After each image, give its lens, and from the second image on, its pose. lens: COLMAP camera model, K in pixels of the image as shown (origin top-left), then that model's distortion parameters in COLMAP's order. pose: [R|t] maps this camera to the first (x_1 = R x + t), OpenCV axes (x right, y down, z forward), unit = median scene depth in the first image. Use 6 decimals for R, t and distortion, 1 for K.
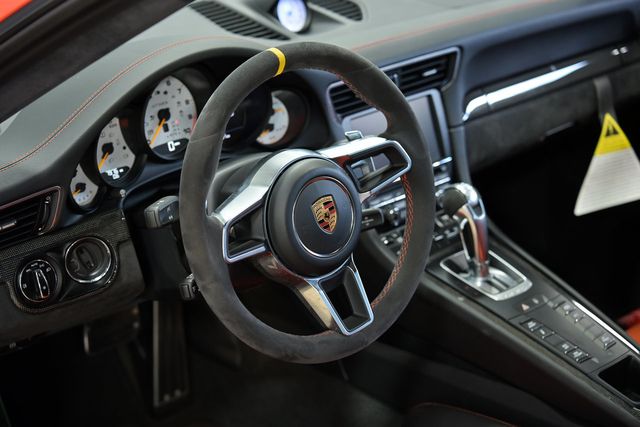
lens RADIAL K [[1391.9, 0, 320.0], [0, 1391.9, 213.1], [0, 0, 1]] dist [-0.041407, 0.000000]
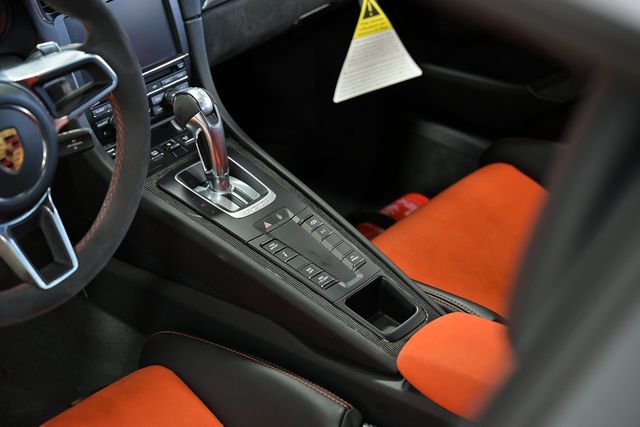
lens RADIAL K [[1247.7, 0, 317.8], [0, 1247.7, 209.3], [0, 0, 1]] dist [-0.005628, 0.000000]
pose [[0.991903, -0.044094, 0.119097, 0.085164], [0.027361, 0.989964, 0.138643, -0.054920], [-0.124015, -0.134262, 0.983155, 0.201780]]
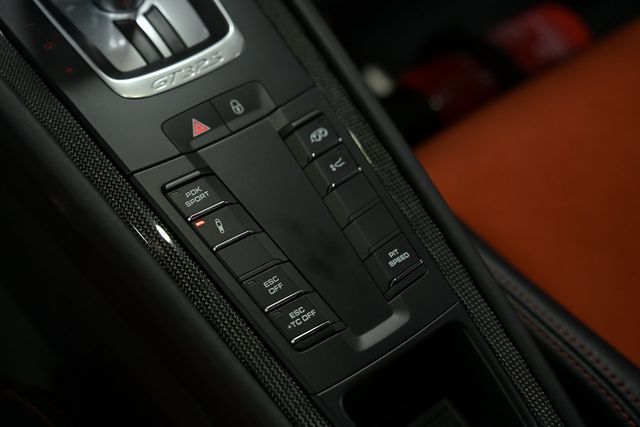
lens RADIAL K [[1021.3, 0, 325.8], [0, 1021.3, 214.8], [0, 0, 1]] dist [0.001924, 0.000000]
pose [[0.993039, 0.107855, 0.047330, 0.172484], [-0.117680, 0.891722, 0.437017, -0.031667], [0.004930, -0.439545, 0.898207, 0.765018]]
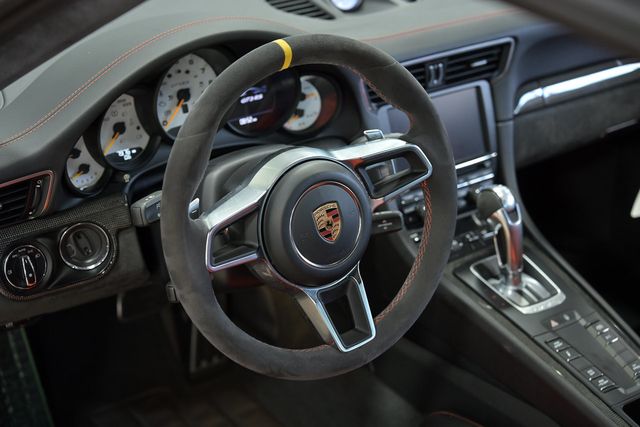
lens RADIAL K [[1247.7, 0, 320.4], [0, 1247.7, 212.1], [0, 0, 1]] dist [-0.005628, 0.000000]
pose [[0.991806, 0.077872, -0.101276, 0.071443], [-0.071671, 0.995405, 0.063494, -0.050446], [0.105756, -0.055715, 0.992830, 0.151999]]
